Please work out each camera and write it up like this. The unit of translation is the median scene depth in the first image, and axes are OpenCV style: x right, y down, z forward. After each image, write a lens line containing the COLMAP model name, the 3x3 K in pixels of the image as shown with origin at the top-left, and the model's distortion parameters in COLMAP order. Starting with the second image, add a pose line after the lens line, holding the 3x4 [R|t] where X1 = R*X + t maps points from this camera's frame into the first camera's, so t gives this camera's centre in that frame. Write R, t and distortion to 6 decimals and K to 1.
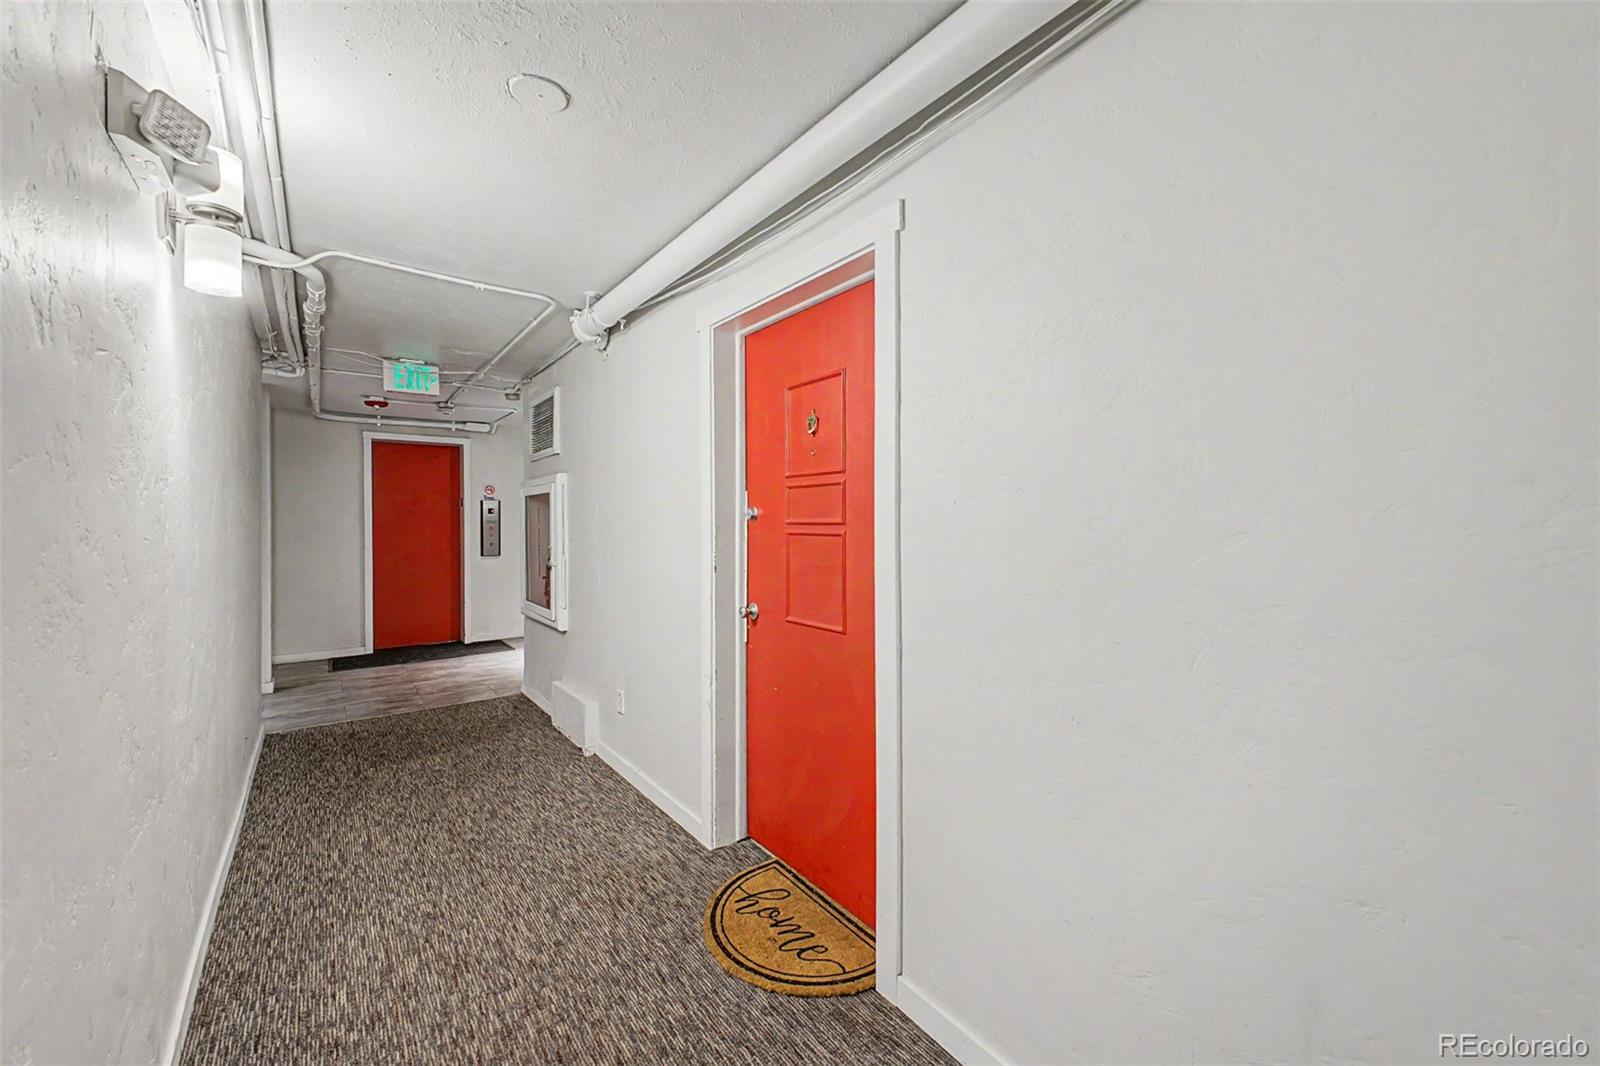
lens RADIAL K [[639.3, 0, 798.9], [0, 639.3, 523.4], [0, 0, 1]] dist [0.023250, -0.010961]
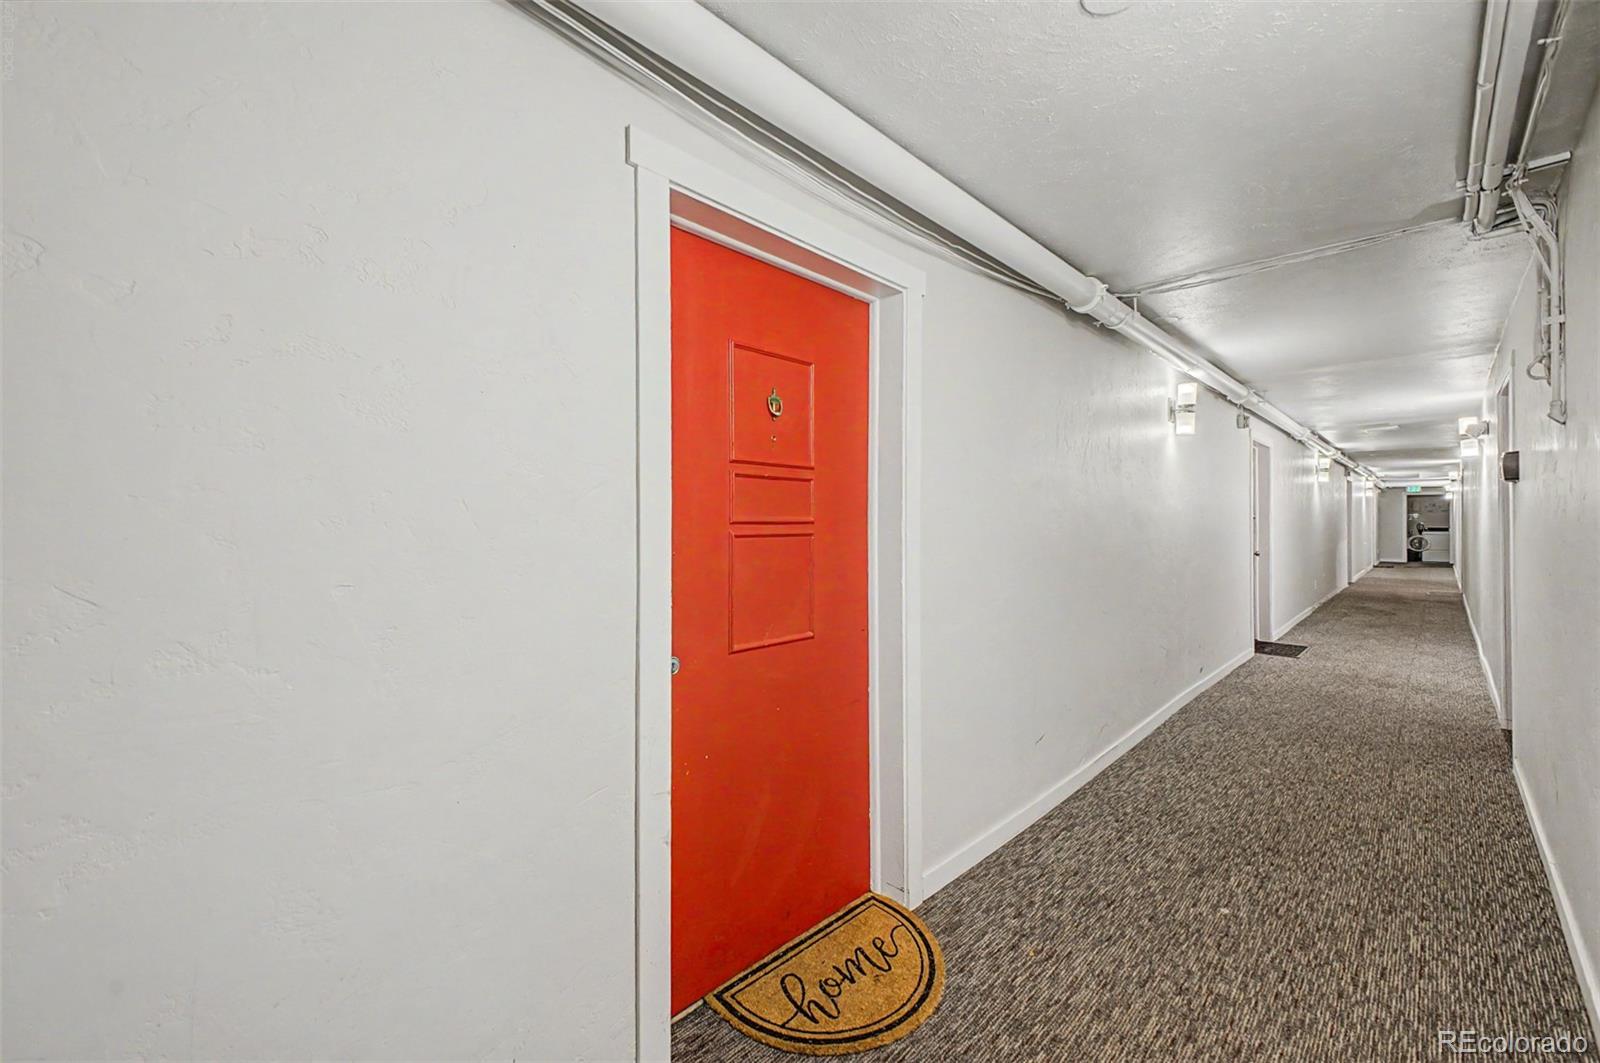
lens RADIAL K [[635.2, 0, 798.5], [0, 635.2, 521.6], [0, 0, 1]] dist [-0.000359, -0.000013]
pose [[-0.144273, 0.006038, 0.989519, -0.962822], [0.006558, 0.999965, -0.005146, 0.003565], [-0.989516, 0.005747, -0.144308, 1.294759]]
